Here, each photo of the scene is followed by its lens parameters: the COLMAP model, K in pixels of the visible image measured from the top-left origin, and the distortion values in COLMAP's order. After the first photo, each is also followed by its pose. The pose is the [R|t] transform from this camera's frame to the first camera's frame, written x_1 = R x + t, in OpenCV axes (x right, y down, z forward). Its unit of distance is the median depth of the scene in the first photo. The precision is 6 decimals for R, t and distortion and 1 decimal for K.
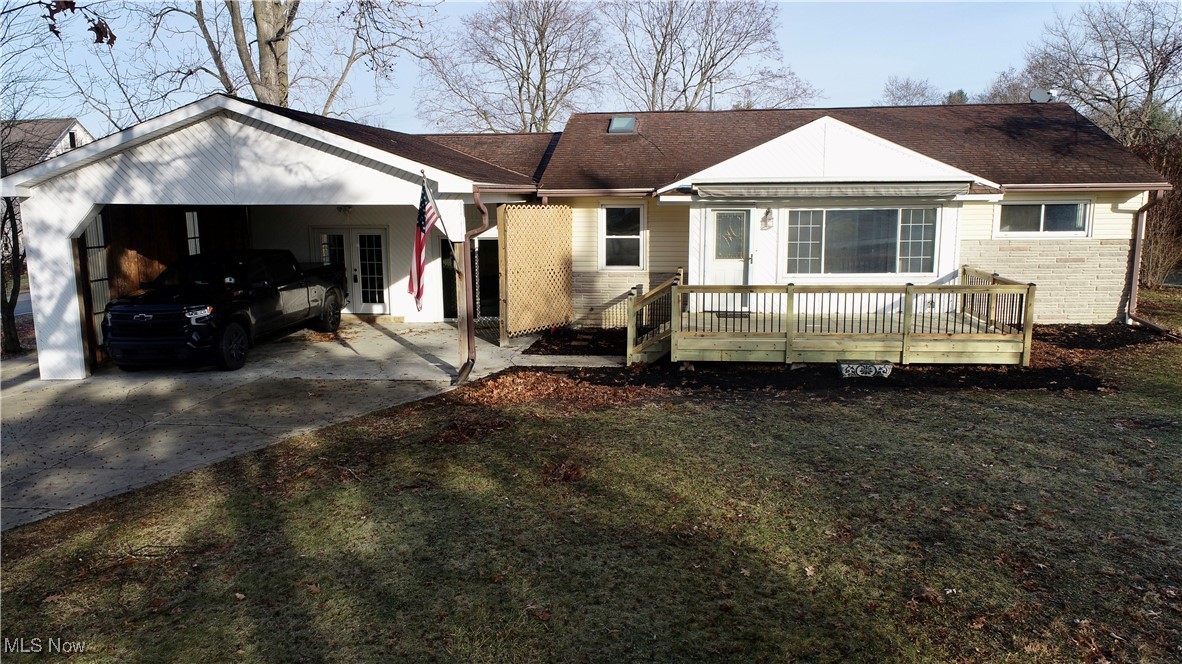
lens RADIAL K [[803.9, 0, 591.0], [0, 803.9, 332.0], [0, 0, 1]] dist [-0.003850, -0.001377]
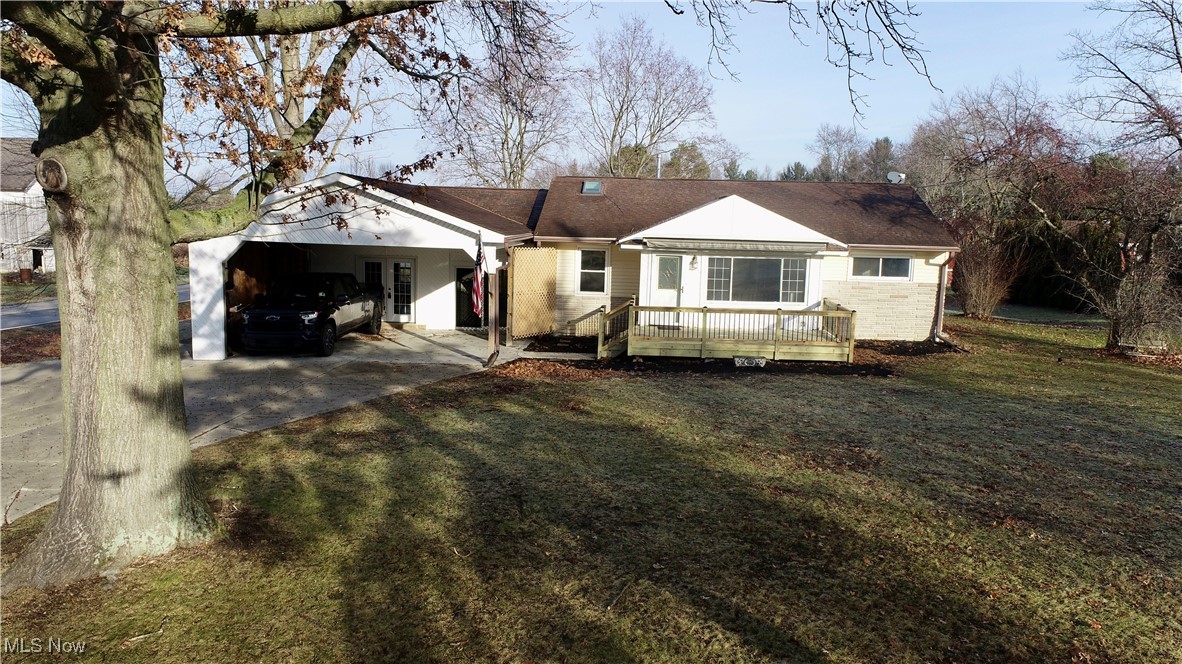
lens RADIAL K [[803.9, 0, 591.0], [0, 803.9, 332.0], [0, 0, 1]] dist [-0.003850, -0.001377]
pose [[0.997294, 0.025087, 0.069107, -0.064578], [-0.023075, 0.999291, -0.029753, 0.033074], [-0.069805, 0.028077, 0.997165, -0.440668]]
